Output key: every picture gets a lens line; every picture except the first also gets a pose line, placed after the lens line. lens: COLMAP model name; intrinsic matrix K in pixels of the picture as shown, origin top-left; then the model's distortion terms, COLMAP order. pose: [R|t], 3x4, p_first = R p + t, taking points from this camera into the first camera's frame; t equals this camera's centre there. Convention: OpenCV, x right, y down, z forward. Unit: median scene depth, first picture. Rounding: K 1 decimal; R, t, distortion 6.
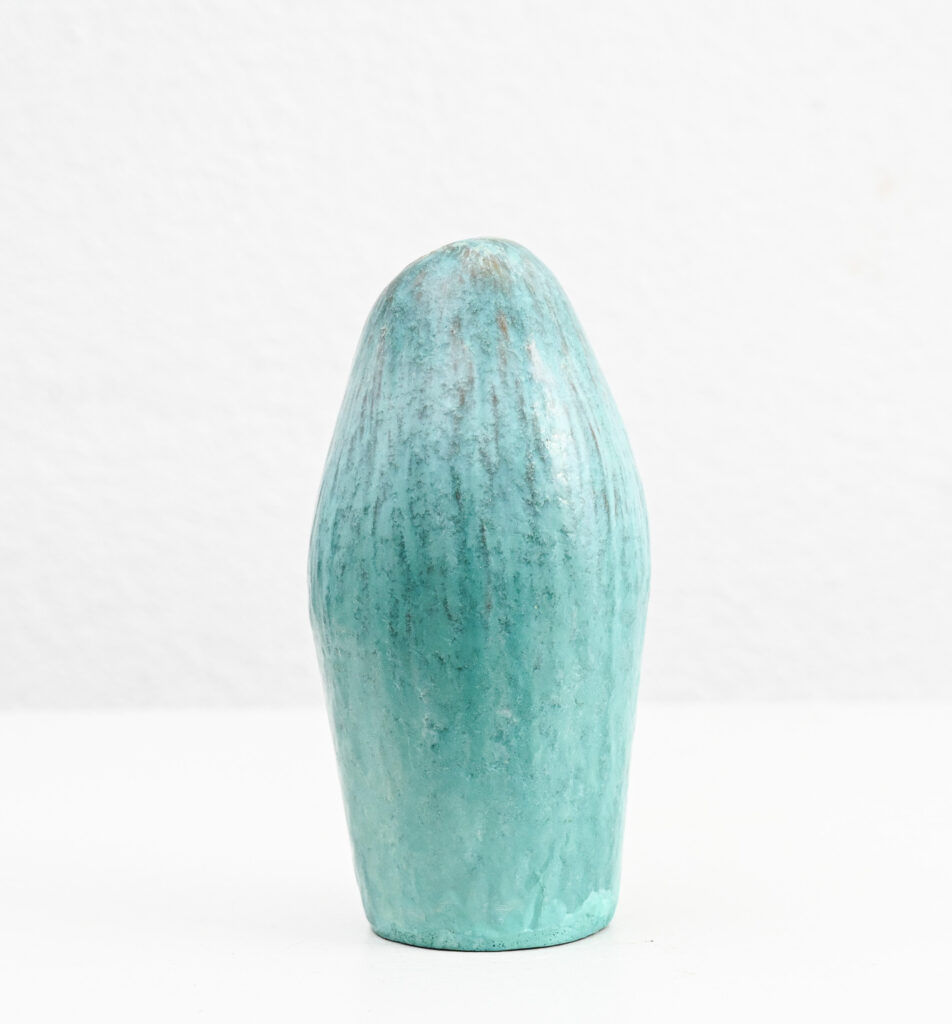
lens RADIAL K [[3286.2, 0, 479.0], [0, 3286.2, 515.5], [0, 0, 1]] dist [0.574225, 0.000000]
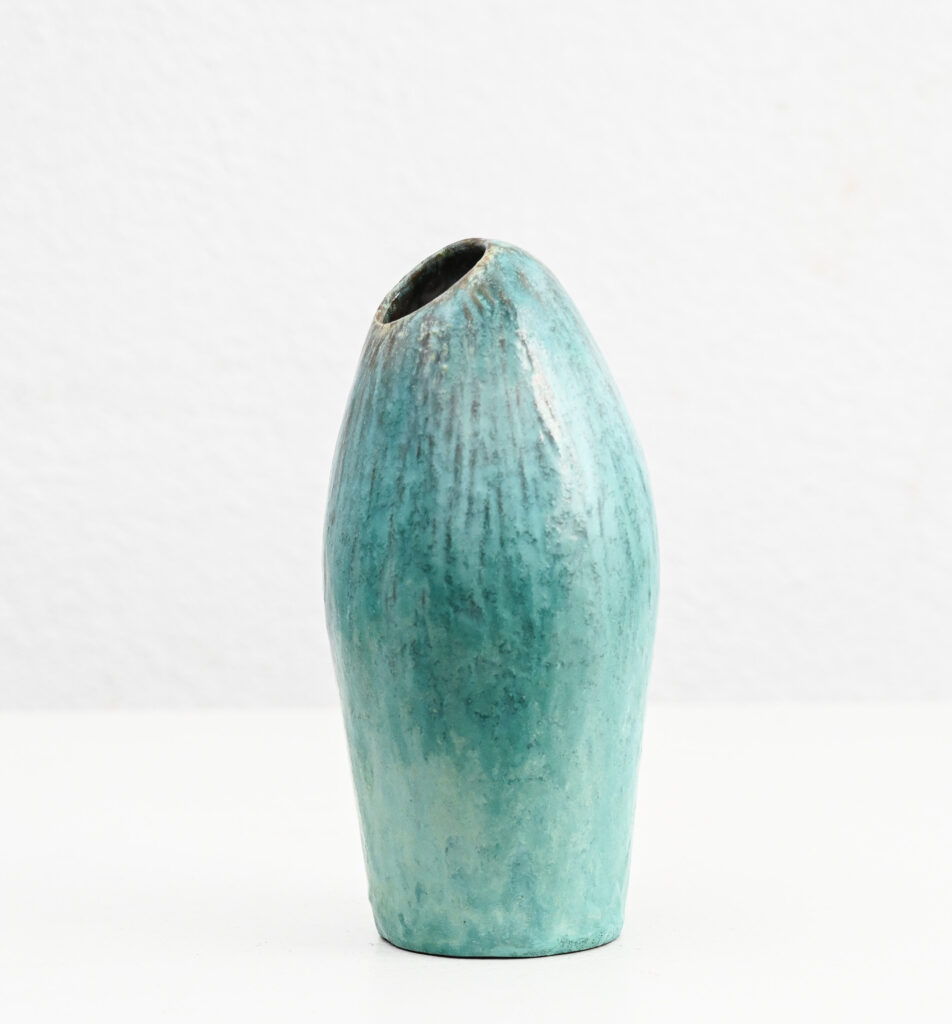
lens RADIAL K [[3286.2, 0, 486.7], [0, 3286.2, 515.4], [0, 0, 1]] dist [0.574225, 0.000000]
pose [[0.199236, -0.084655, 0.976288, -1.002300], [0.104378, 0.992427, 0.064753, -0.067926], [-0.974377, 0.089002, 0.206563, 0.827008]]
